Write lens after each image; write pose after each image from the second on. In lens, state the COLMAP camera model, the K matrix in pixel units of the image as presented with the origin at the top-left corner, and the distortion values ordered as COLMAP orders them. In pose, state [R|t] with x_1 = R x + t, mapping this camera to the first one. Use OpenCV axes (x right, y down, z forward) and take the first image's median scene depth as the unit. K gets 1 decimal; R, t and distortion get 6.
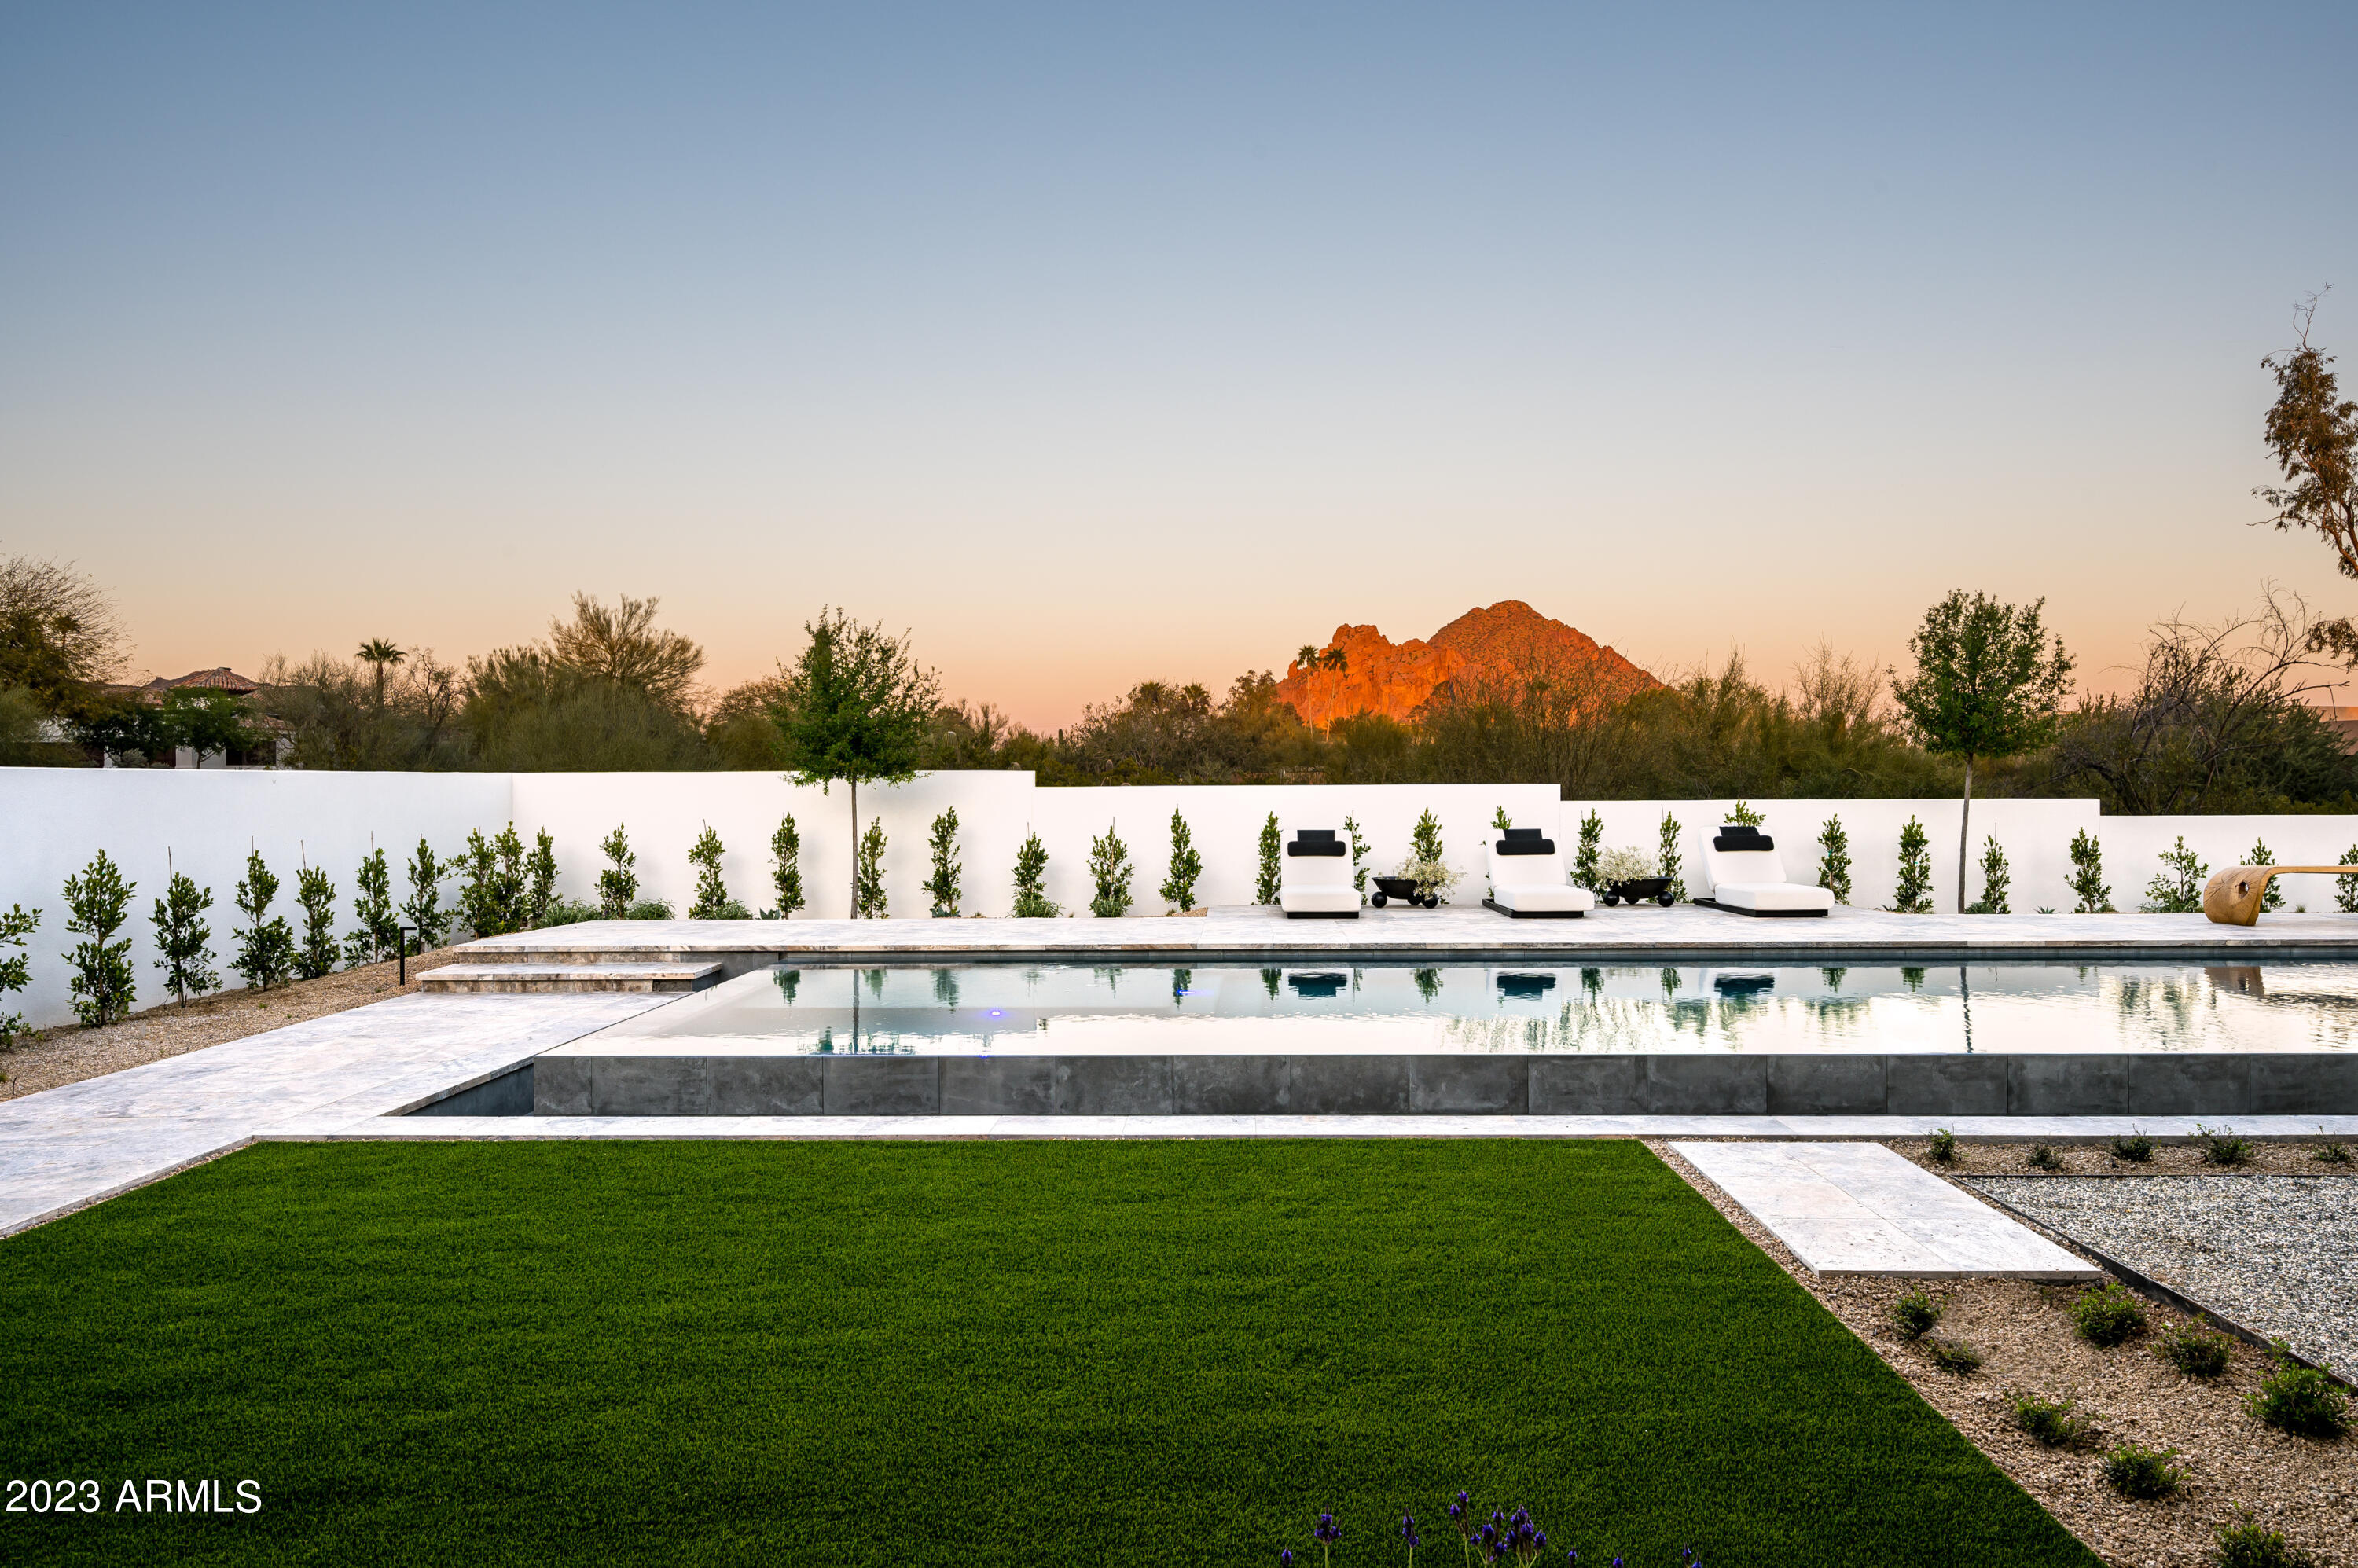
lens RADIAL K [[1716.8, 0, 1231.9], [0, 1716.8, 777.4], [0, 0, 1]] dist [0.003451, -0.006006]
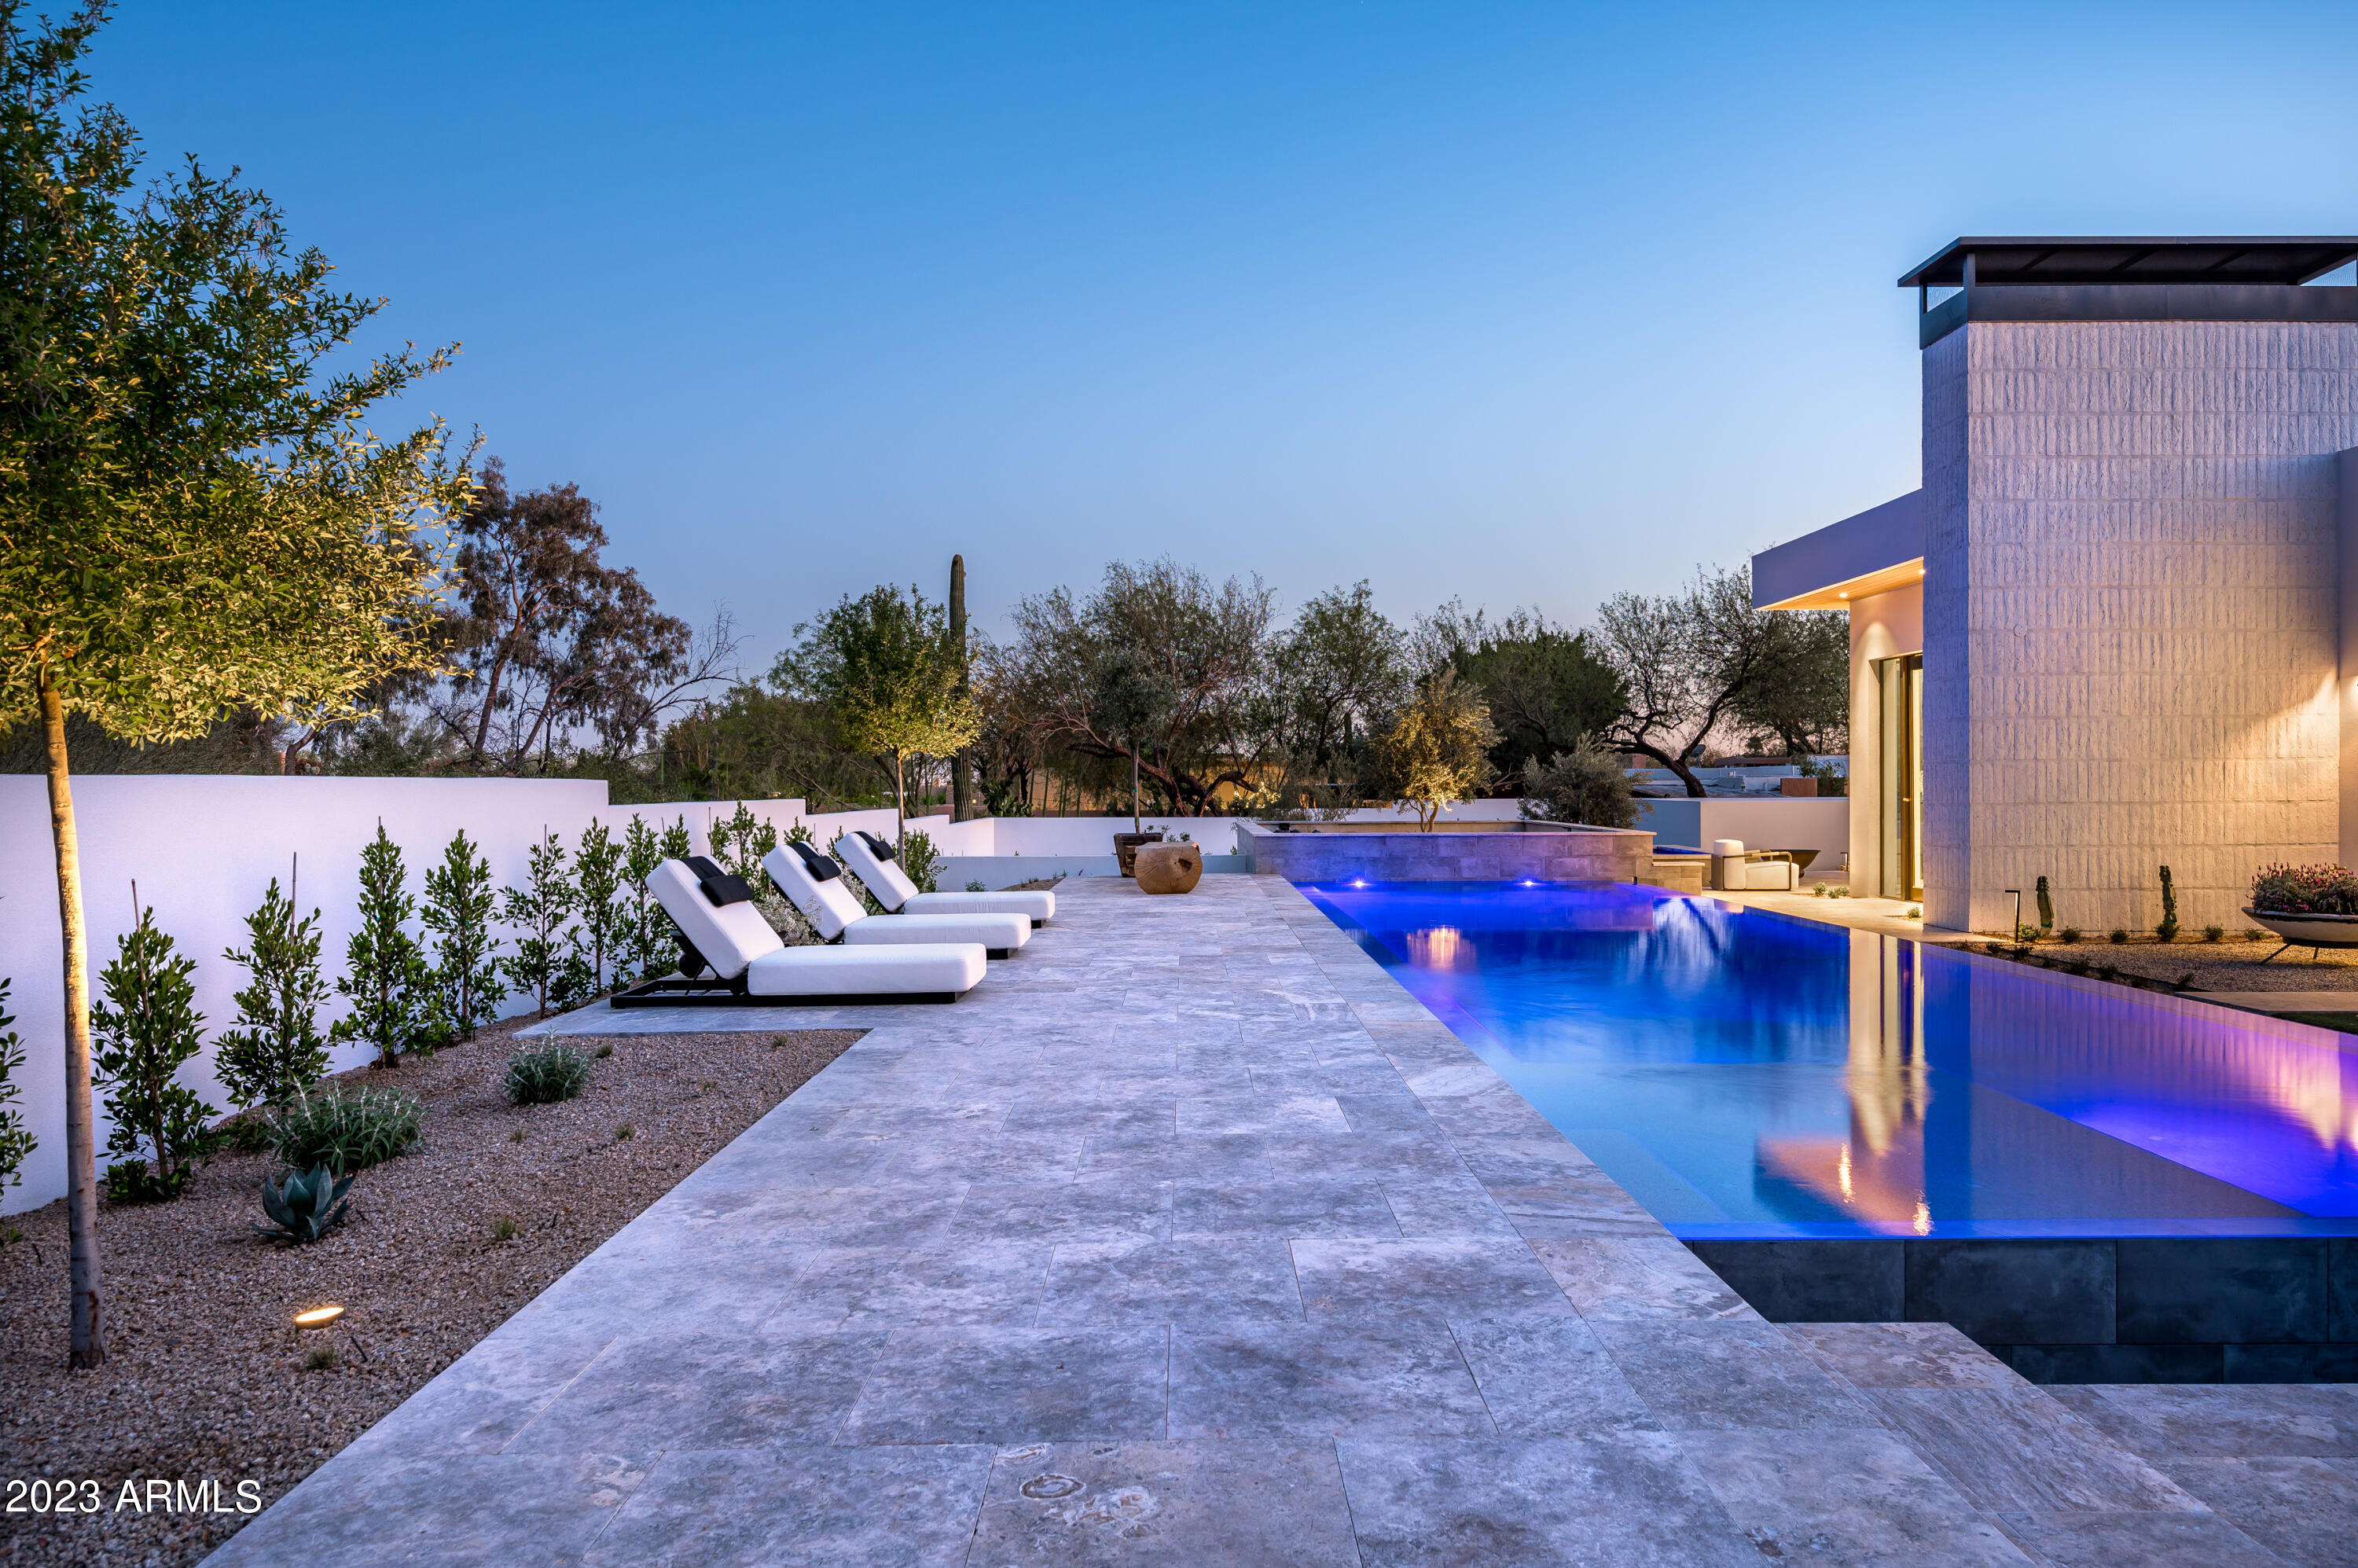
lens RADIAL K [[1510.2, 0, 1217.1], [0, 1510.2, 789.5], [0, 0, 1]] dist [-0.003785, 0.002672]
pose [[-0.034237, 0.001612, 0.999412, -0.422364], [0.000485, 0.999999, -0.001596, 0.009032], [-0.999414, 0.000430, -0.034238, 0.808175]]
